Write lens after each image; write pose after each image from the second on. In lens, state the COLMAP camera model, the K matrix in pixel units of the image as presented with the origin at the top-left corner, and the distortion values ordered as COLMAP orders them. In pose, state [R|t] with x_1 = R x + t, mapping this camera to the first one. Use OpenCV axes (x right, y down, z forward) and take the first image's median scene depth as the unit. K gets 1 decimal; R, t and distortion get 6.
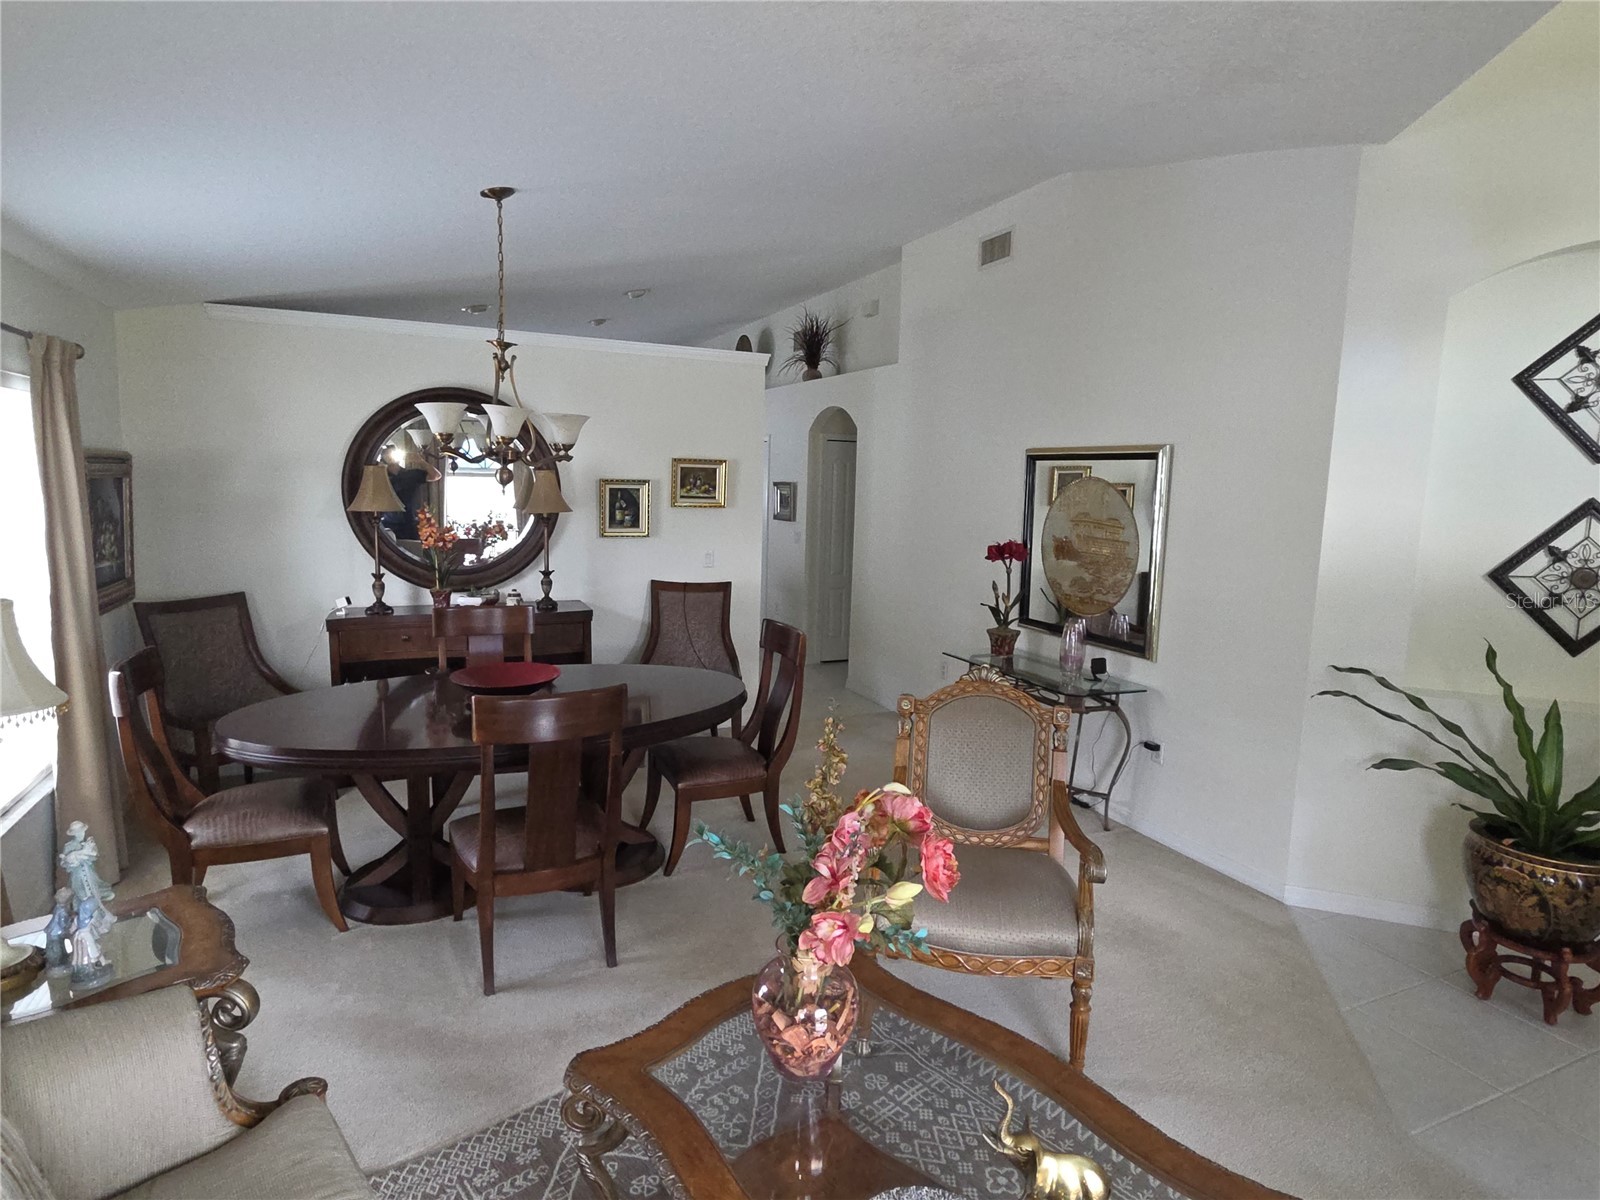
lens RADIAL K [[877.3, 0, 801.6], [0, 877.3, 601.4], [0, 0, 1]] dist [0.002531, -0.001795]
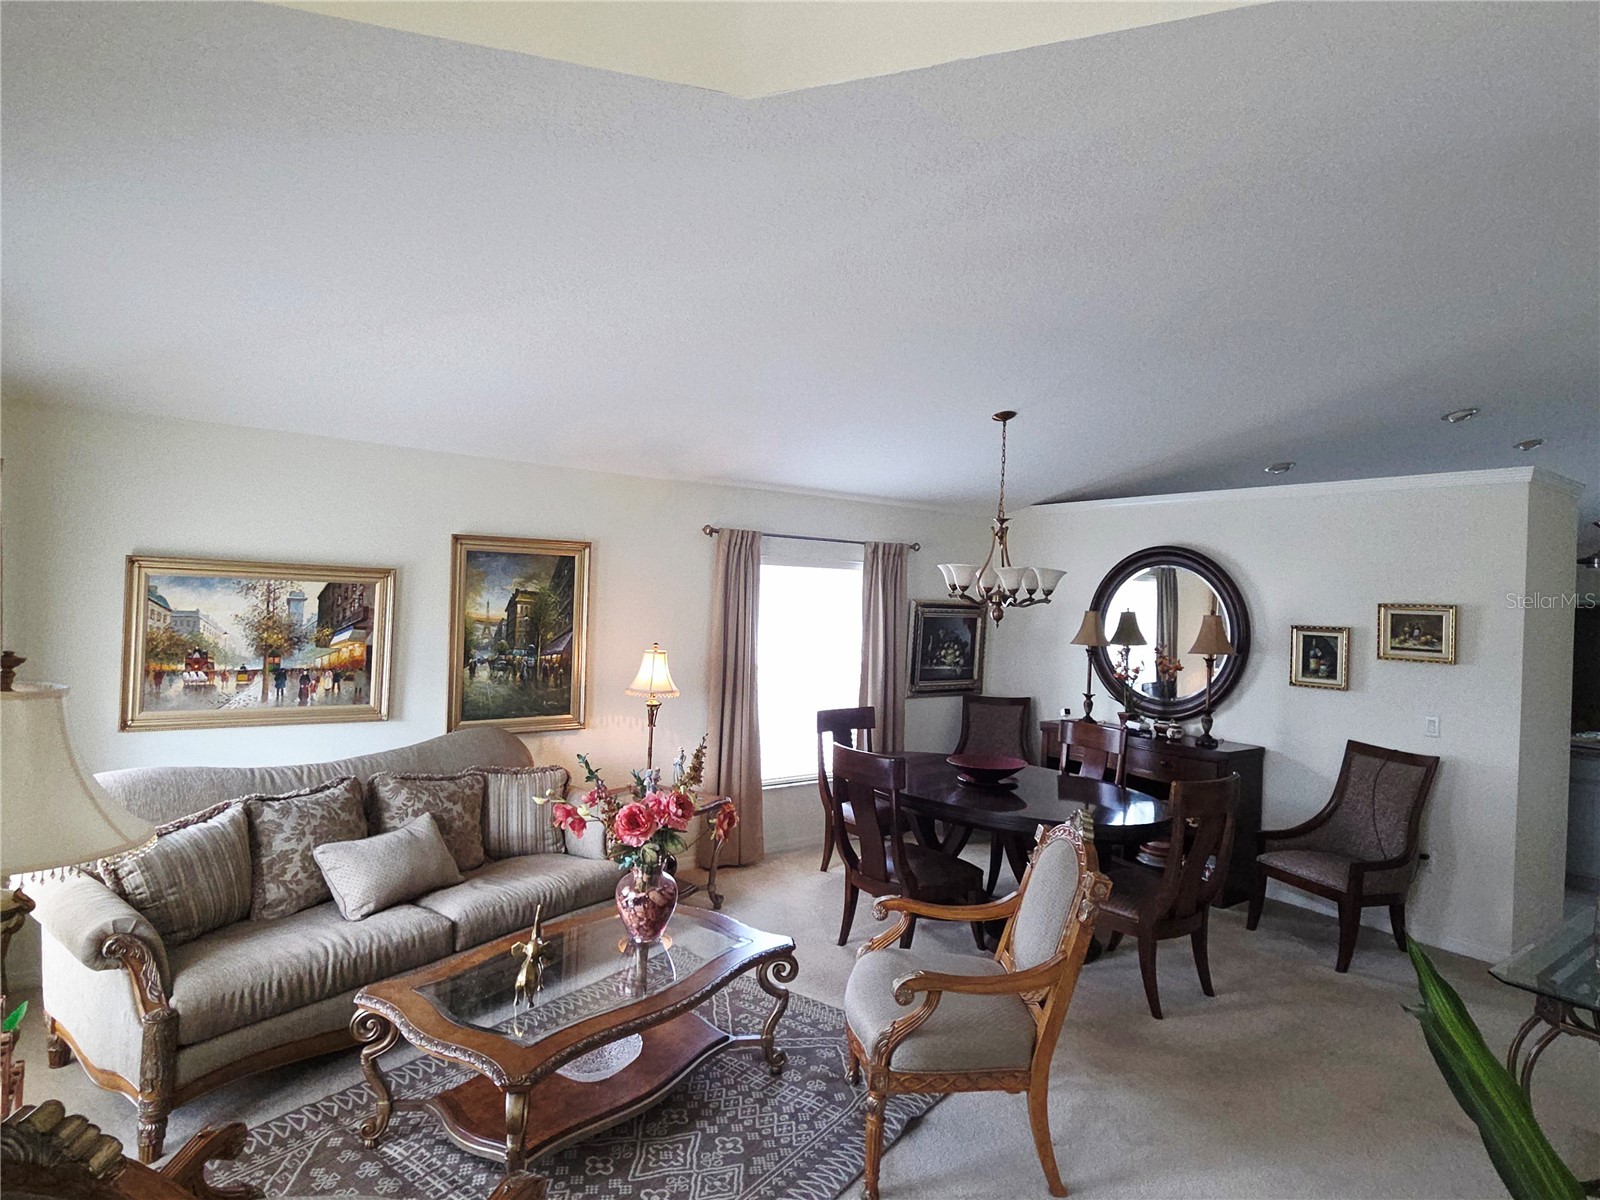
lens RADIAL K [[877.3, 0, 808.0], [0, 877.3, 603.3], [0, 0, 1]] dist [0.002531, -0.001795]
pose [[0.192928, -0.019496, -0.981019, 0.606805], [-0.168577, 0.984278, -0.052713, -0.021661], [0.966623, 0.175547, 0.186608, 0.289270]]
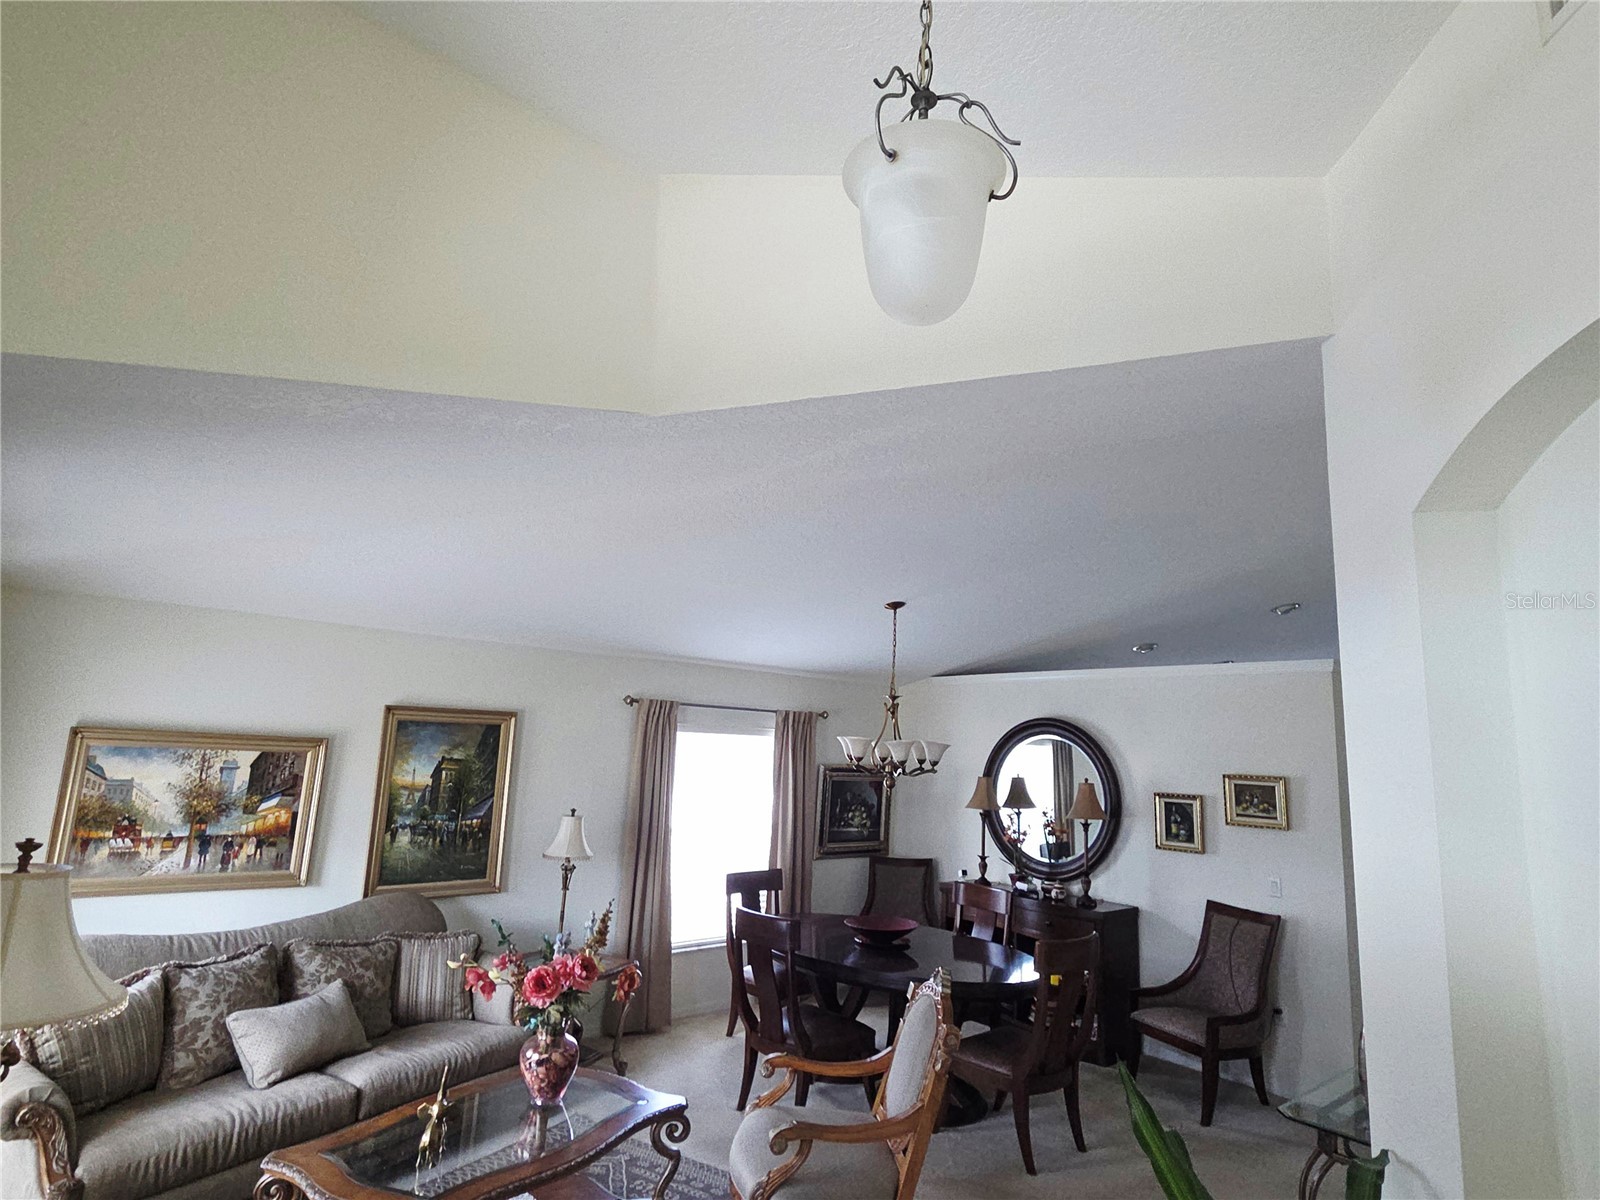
lens RADIAL K [[877.3, 0, 808.8], [0, 877.3, 603.2], [0, 0, 1]] dist [0.002531, -0.001795]
pose [[0.269642, -0.180725, -0.945850, 0.706352], [-0.170980, 0.957638, -0.231720, -0.038952], [0.947660, 0.224203, 0.227319, 0.289114]]
